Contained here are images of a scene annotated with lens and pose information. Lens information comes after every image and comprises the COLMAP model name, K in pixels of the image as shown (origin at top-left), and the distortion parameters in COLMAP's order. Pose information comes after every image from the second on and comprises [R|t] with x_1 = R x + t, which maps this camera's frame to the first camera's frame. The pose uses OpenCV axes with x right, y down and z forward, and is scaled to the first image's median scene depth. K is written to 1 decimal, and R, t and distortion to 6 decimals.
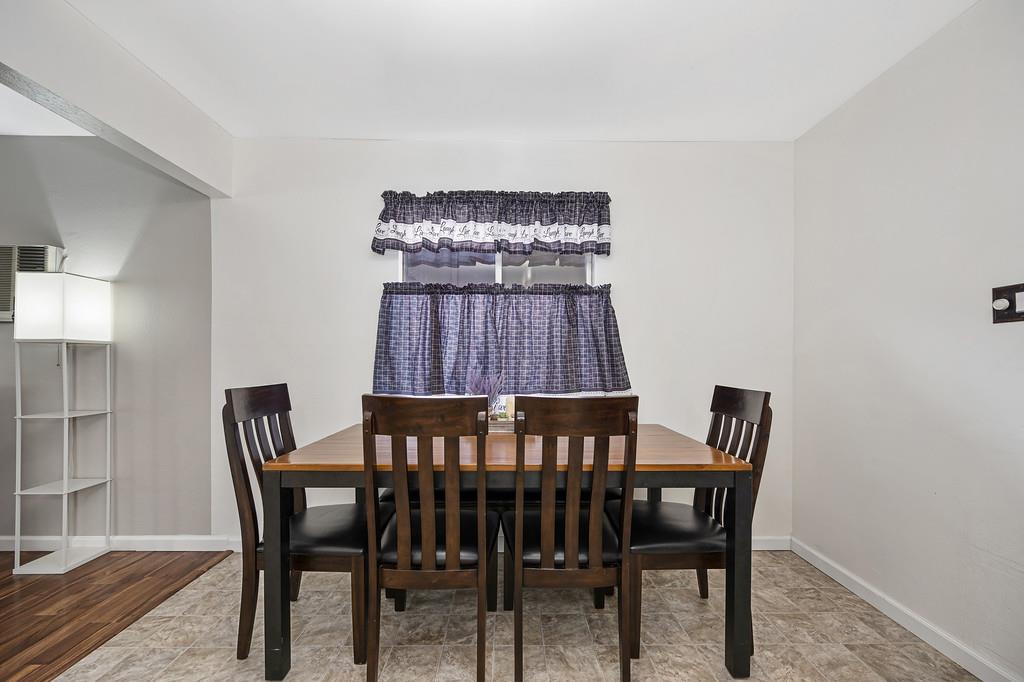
lens RADIAL K [[408.1, 0, 511.6], [0, 408.1, 362.1], [0, 0, 1]] dist [-0.001787, 0.000340]
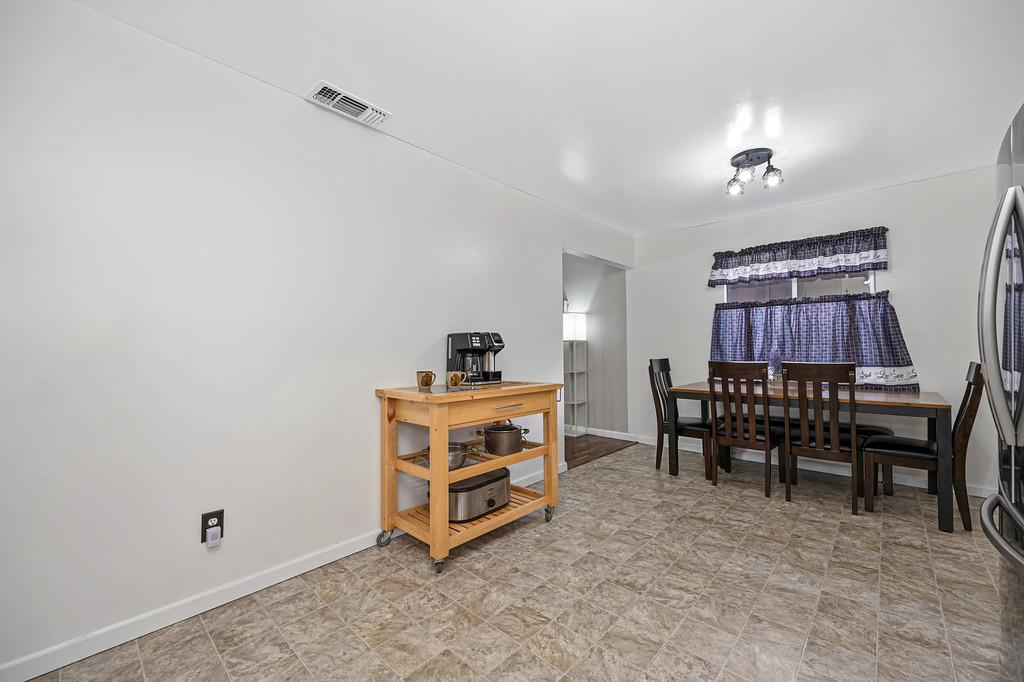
lens RADIAL K [[408.1, 0, 513.0], [0, 408.1, 343.2], [0, 0, 1]] dist [-0.001787, 0.000340]
pose [[0.726485, -0.019353, -0.686910, 0.267479], [0.010009, 0.999795, -0.017582, 0.001362], [0.687110, 0.005898, 0.726530, -0.908466]]
